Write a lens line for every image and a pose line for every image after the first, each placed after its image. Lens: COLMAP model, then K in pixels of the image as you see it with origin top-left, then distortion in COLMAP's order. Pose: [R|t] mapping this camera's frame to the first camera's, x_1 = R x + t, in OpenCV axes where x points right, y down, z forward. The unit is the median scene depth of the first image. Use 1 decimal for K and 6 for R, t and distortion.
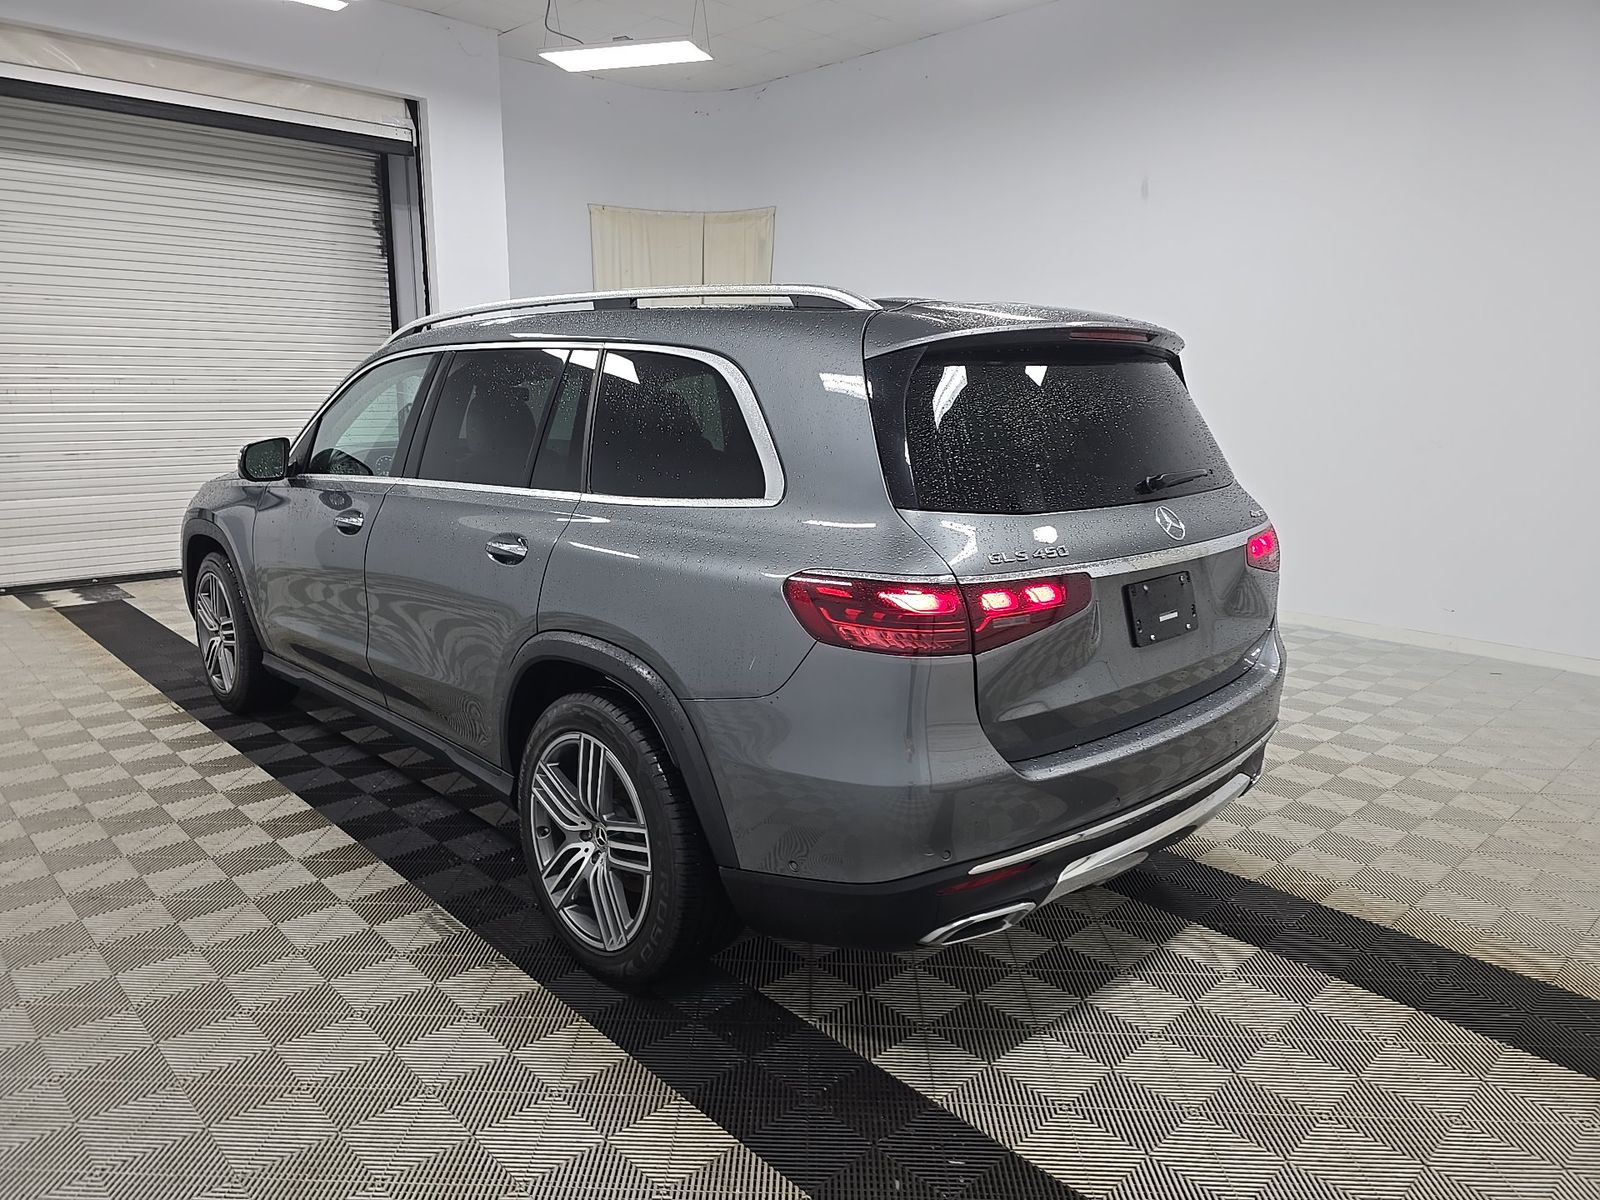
lens RADIAL K [[1090.0, 0, 800.0], [0, 1090.0, 600.0], [0, 0, 1]] dist [0.049351, -0.049018]
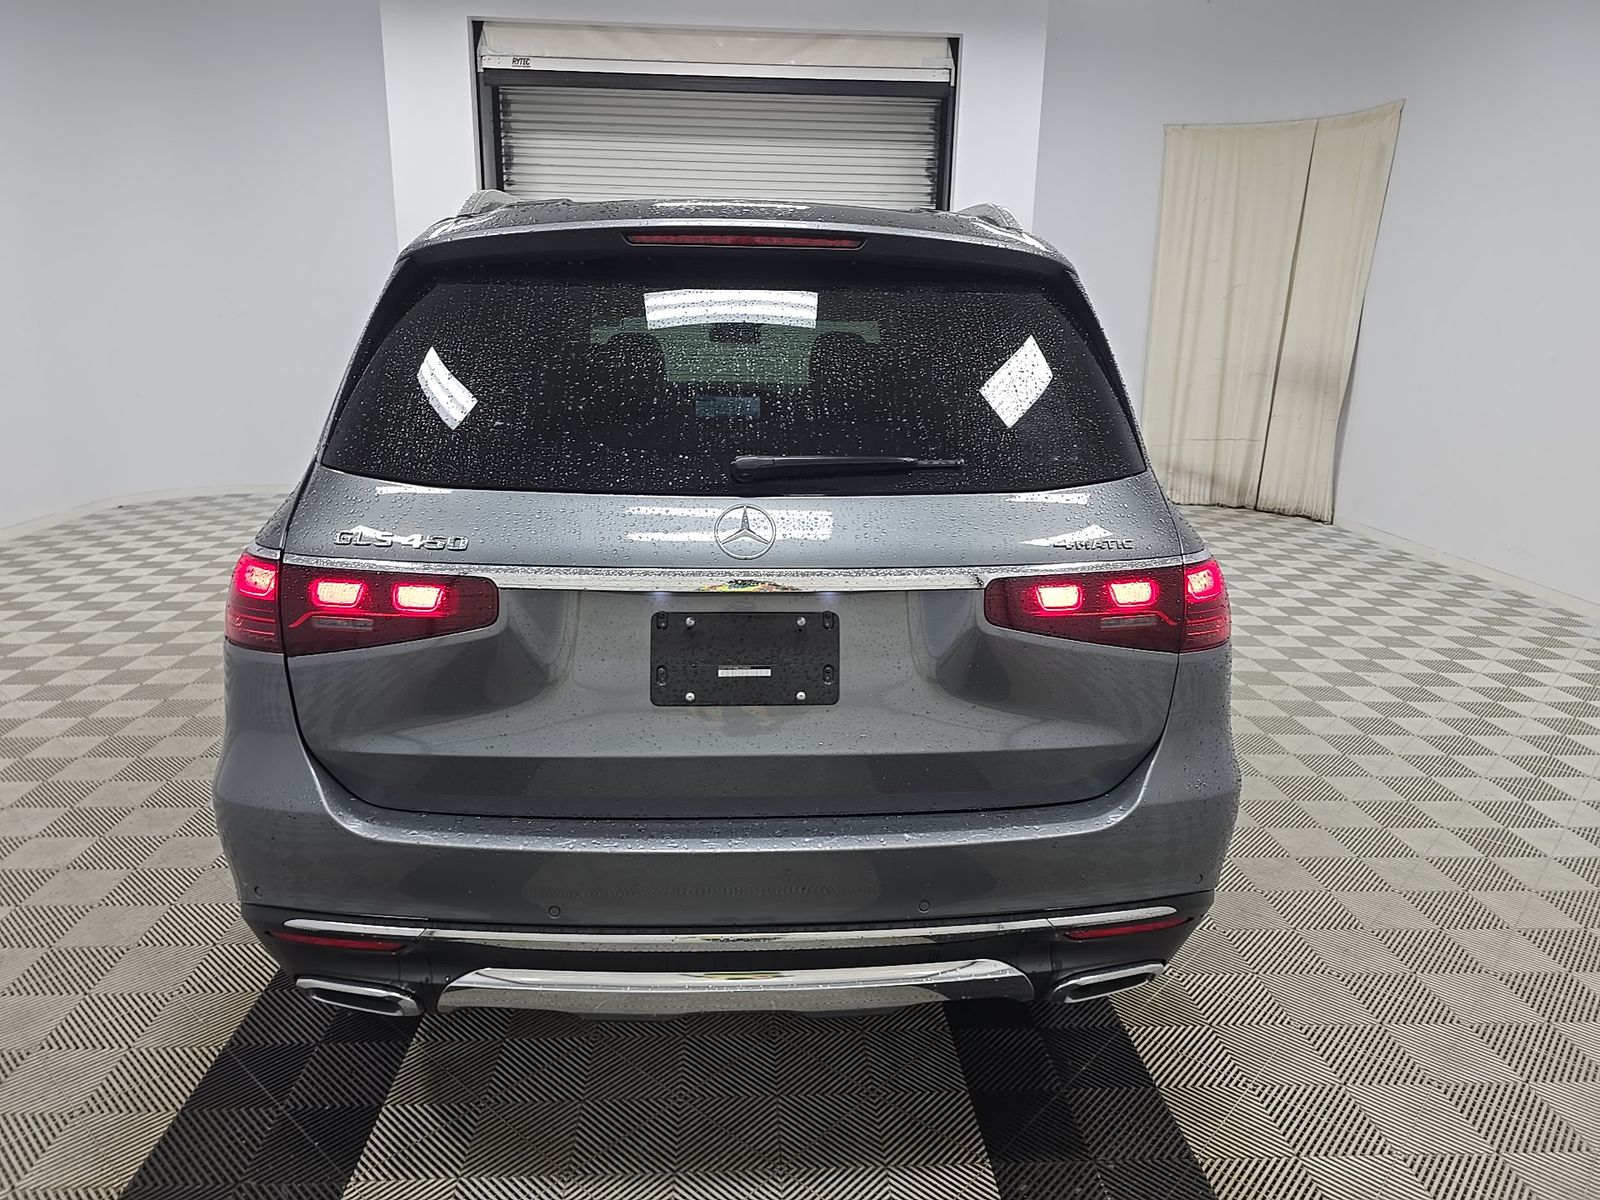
lens RADIAL K [[1090.0, 0, 800.0], [0, 1090.0, 600.0], [0, 0, 1]] dist [0.049351, -0.049018]
pose [[0.756120, 0.162857, -0.633845, 0.247415], [-0.136642, 0.986482, 0.090459, -0.029415], [0.640008, 0.018212, 0.768152, 0.167487]]
